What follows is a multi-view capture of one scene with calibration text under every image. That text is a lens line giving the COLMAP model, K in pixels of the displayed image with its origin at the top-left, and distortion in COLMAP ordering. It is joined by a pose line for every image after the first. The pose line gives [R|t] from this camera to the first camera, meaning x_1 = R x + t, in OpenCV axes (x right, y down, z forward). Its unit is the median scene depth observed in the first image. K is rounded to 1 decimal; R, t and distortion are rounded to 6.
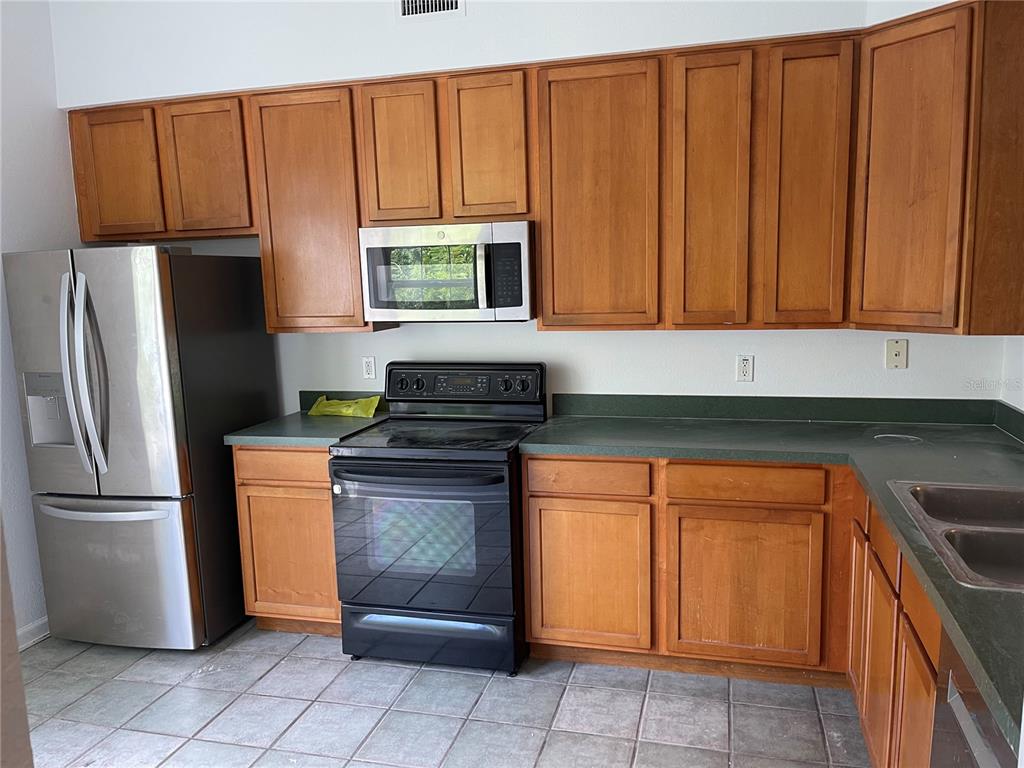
lens RADIAL K [[779.6, 0, 512.0], [0, 779.6, 384.0], [0, 0, 1]] dist [0.067566, -0.098484]
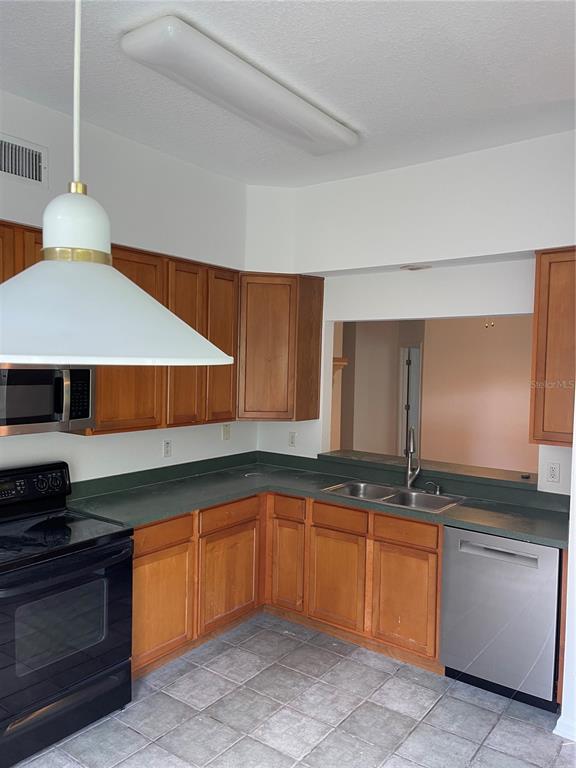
lens RADIAL K [[584.7, 0, 291.4], [0, 584.7, 380.9], [0, 0, 1]] dist [0.067566, -0.098484]
pose [[0.364325, 0.006301, 0.931251, -0.841830], [0.102064, 0.993683, -0.046652, -0.088154], [-0.925662, 0.112043, 0.361381, 0.361740]]
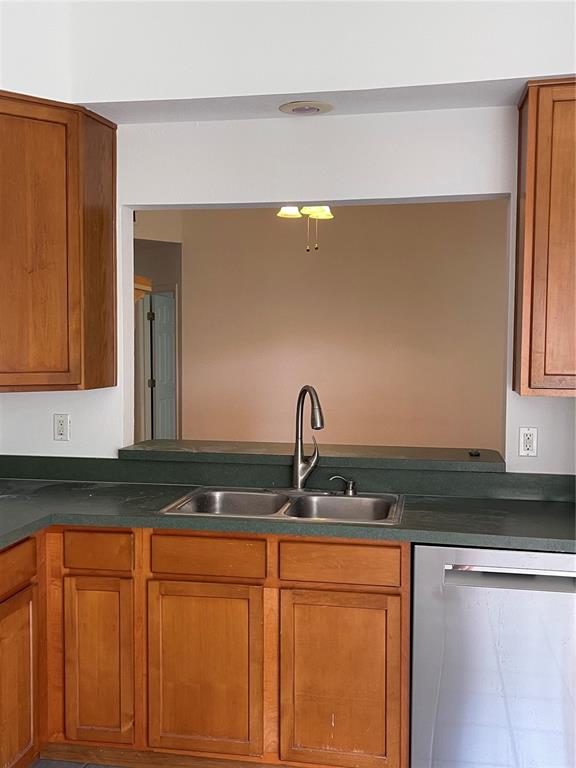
lens RADIAL K [[790.9, 0, 289.0], [0, 790.9, 388.0], [0, 0, 1]] dist [0.127917, -0.307288]
pose [[-0.080812, -0.031855, 0.996220, -0.553597], [0.139156, 0.989340, 0.042923, -0.064849], [-0.986968, 0.142098, -0.075518, 0.698655]]
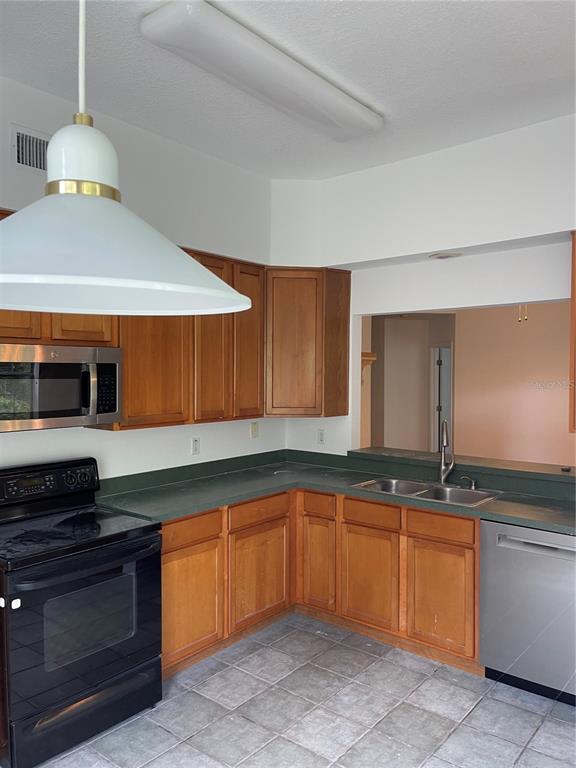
lens RADIAL K [[584.7, 0, 291.4], [0, 584.7, 380.9], [0, 0, 1]] dist [0.067566, -0.098484]
pose [[0.410346, 0.012367, 0.911846, -0.819744], [0.116501, 0.991004, -0.065868, -0.058606], [-0.904458, 0.133260, 0.405214, 0.371023]]
